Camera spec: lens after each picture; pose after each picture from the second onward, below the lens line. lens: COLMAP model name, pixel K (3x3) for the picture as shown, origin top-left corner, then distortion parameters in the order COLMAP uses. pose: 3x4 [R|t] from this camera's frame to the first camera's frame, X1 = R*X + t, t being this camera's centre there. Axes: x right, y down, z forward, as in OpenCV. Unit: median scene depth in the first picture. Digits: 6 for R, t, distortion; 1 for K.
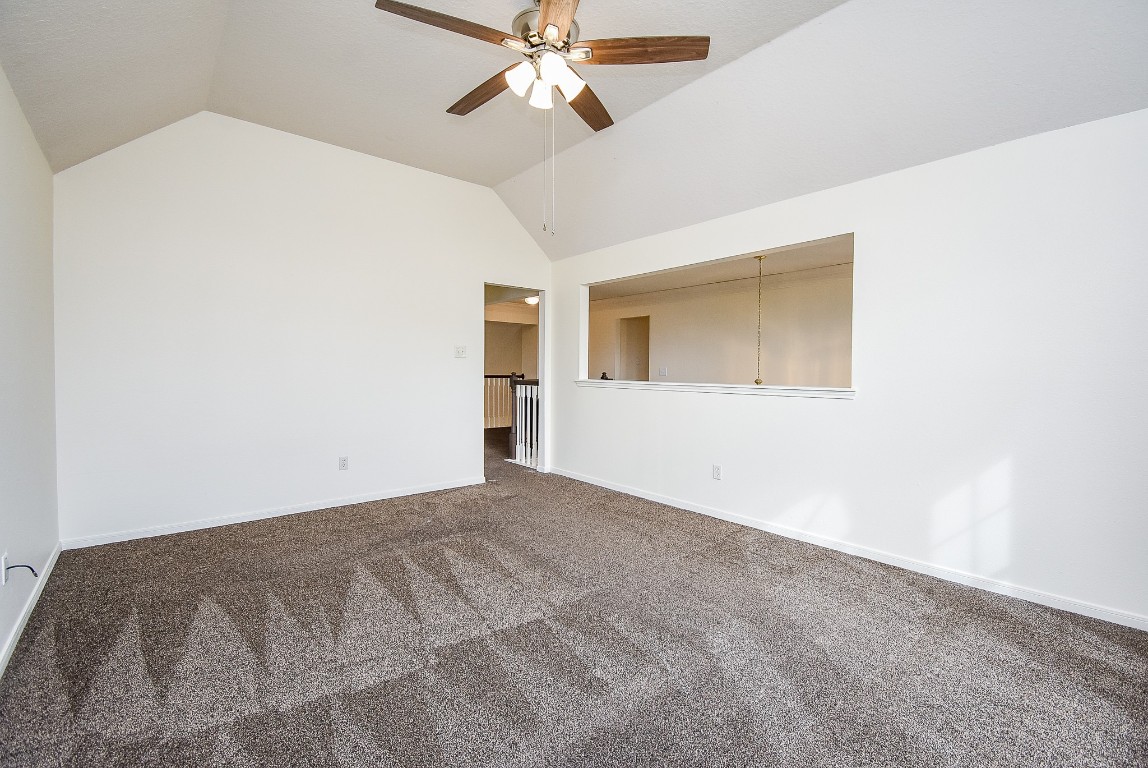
lens RADIAL K [[508.3, 0, 575.0], [0, 508.3, 377.4], [0, 0, 1]] dist [0.001592, -0.000849]
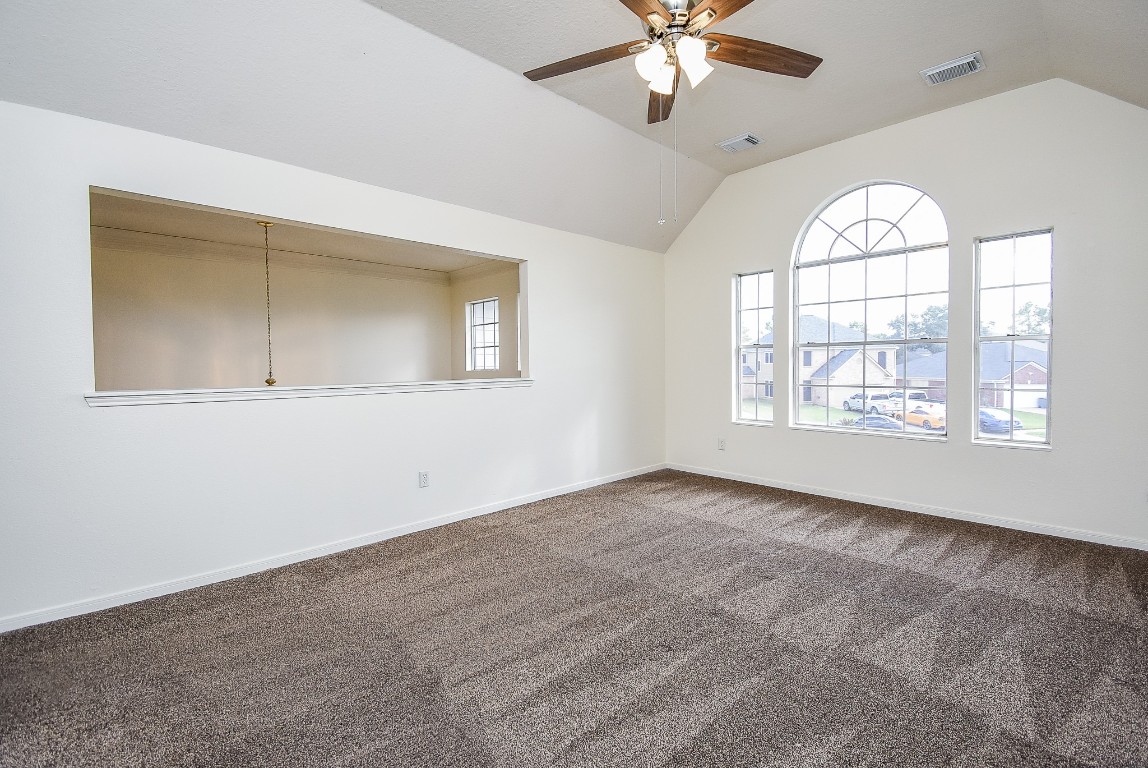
lens RADIAL K [[508.3, 0, 575.0], [0, 508.3, 377.4], [0, 0, 1]] dist [0.001592, -0.000849]
pose [[-0.063687, -0.031648, 0.997468, -0.472980], [0.028920, 0.999019, 0.033543, -0.012173], [-0.997551, 0.030983, -0.062709, 0.590827]]
